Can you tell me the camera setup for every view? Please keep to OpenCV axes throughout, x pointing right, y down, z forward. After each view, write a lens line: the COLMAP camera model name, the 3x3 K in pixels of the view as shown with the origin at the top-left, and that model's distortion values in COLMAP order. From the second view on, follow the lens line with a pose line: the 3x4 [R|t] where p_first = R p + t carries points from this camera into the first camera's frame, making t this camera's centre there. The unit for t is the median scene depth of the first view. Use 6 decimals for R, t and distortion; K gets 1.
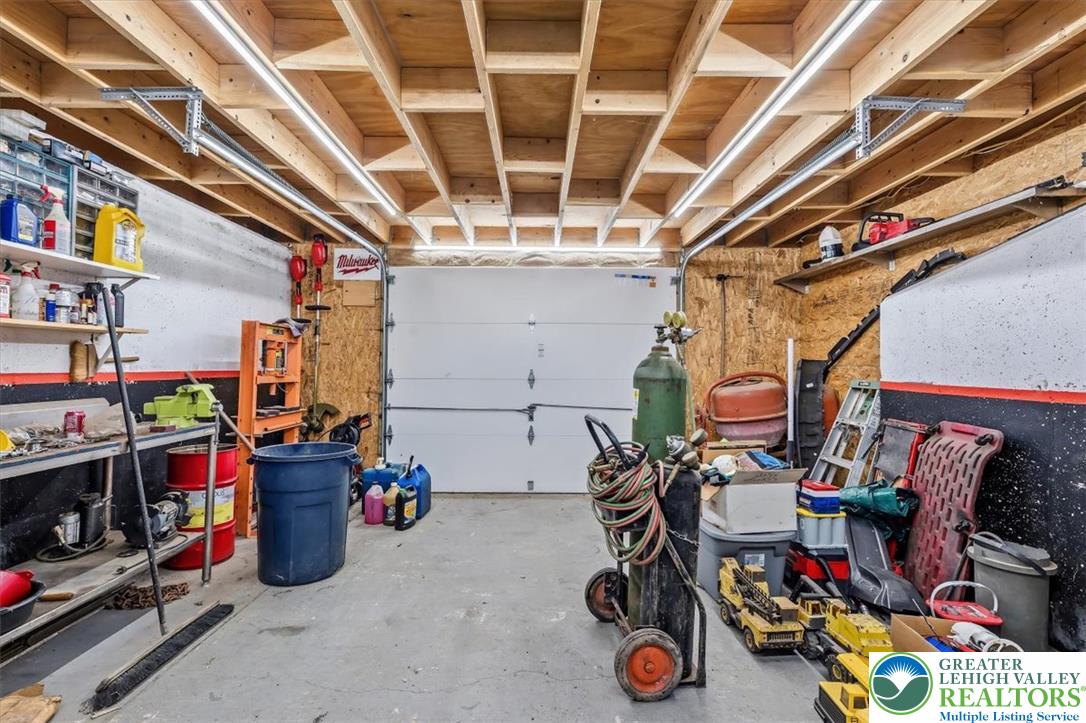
lens RADIAL K [[488.4, 0, 541.4], [0, 488.4, 359.0], [0, 0, 1]] dist [0.002856, -0.000254]
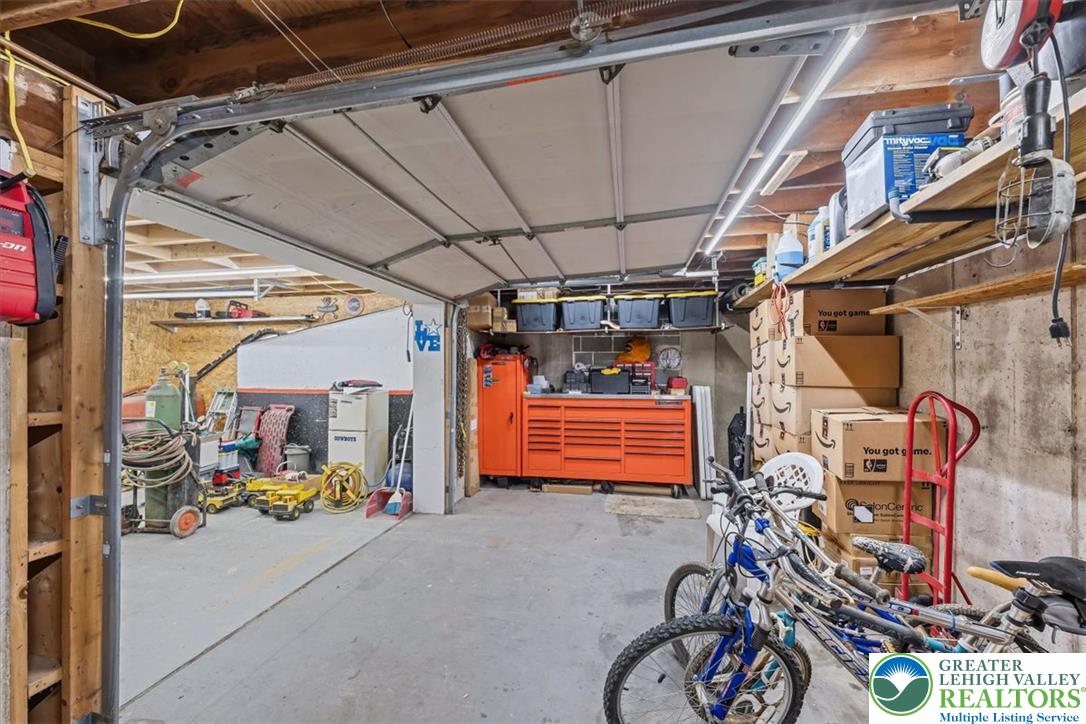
lens RADIAL K [[433.9, 0, 538.2], [0, 433.9, 364.9], [0, 0, 1]] dist [0.000188, -0.000013]
pose [[0.207815, -0.005416, 0.978153, -0.897403], [-0.009289, 0.999929, 0.007510, -0.085795], [-0.978124, -0.010646, 0.207750, -0.645383]]
